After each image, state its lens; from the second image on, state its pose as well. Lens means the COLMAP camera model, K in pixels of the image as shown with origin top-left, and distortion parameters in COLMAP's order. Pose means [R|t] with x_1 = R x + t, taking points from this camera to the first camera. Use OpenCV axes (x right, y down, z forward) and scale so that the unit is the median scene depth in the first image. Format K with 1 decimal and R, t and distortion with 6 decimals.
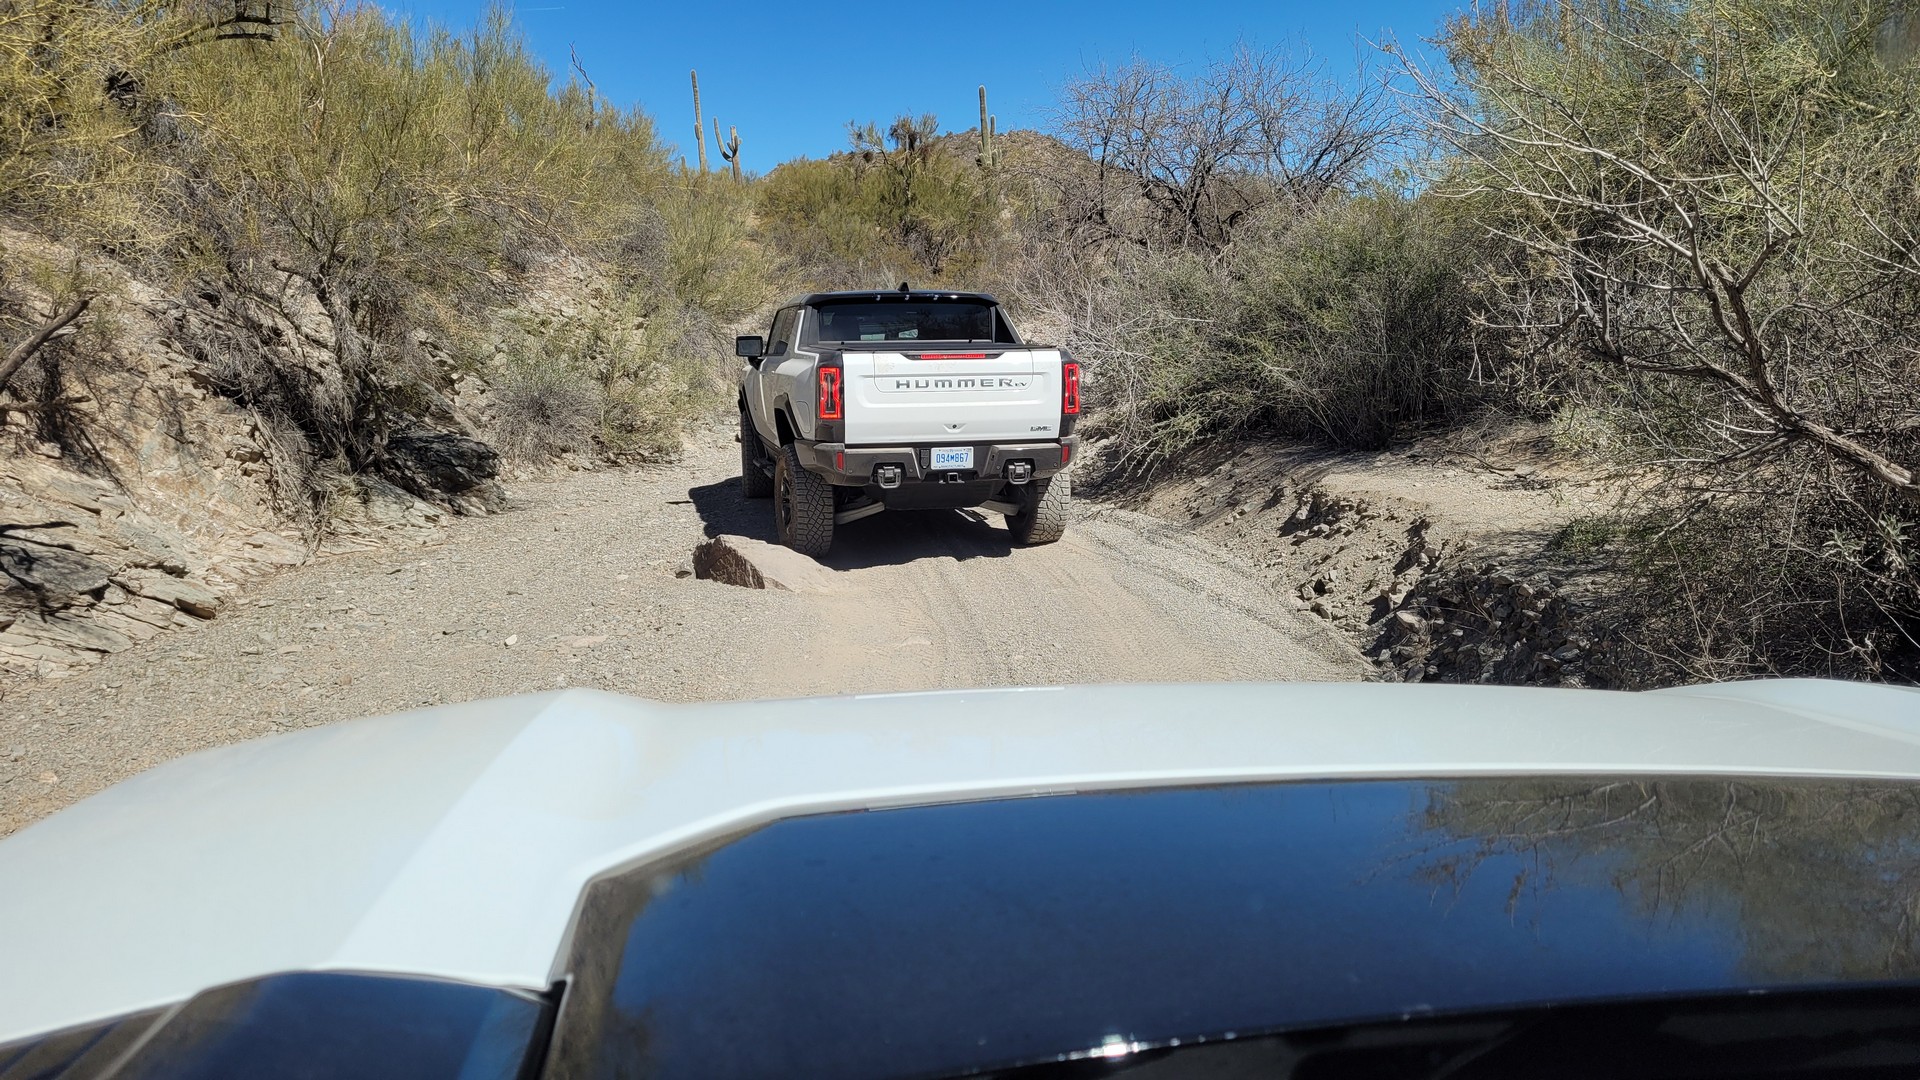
lens RADIAL K [[1480.4, 0, 957.7], [0, 1480.4, 498.1], [0, 0, 1]] dist [0.085738, -0.057810]
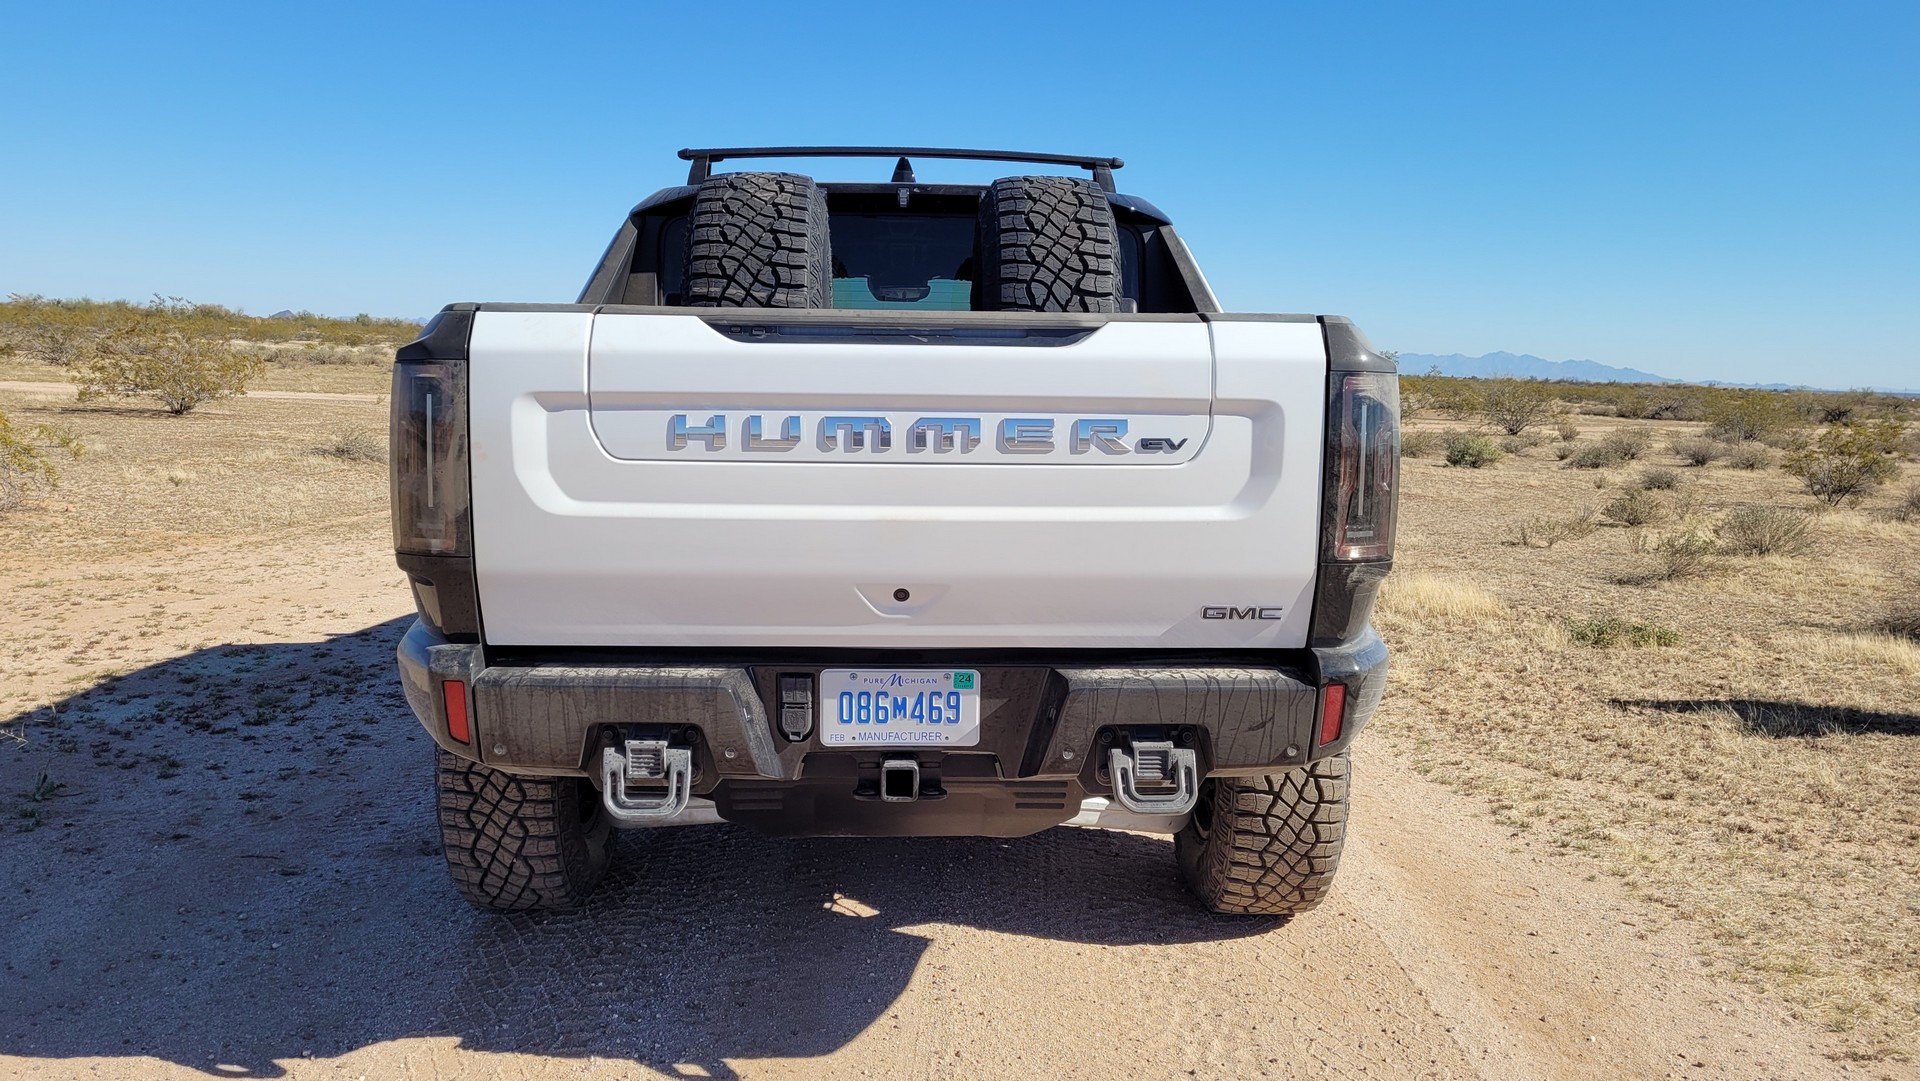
lens RADIAL K [[1480.4, 0, 957.7], [0, 1480.4, 498.6], [0, 0, 1]] dist [0.085738, -0.057810]
pose [[0.981173, 0.037439, -0.189468, 0.056935], [-0.041861, 0.998935, -0.019391, -0.060783], [0.188540, 0.026957, 0.981696, 0.736212]]
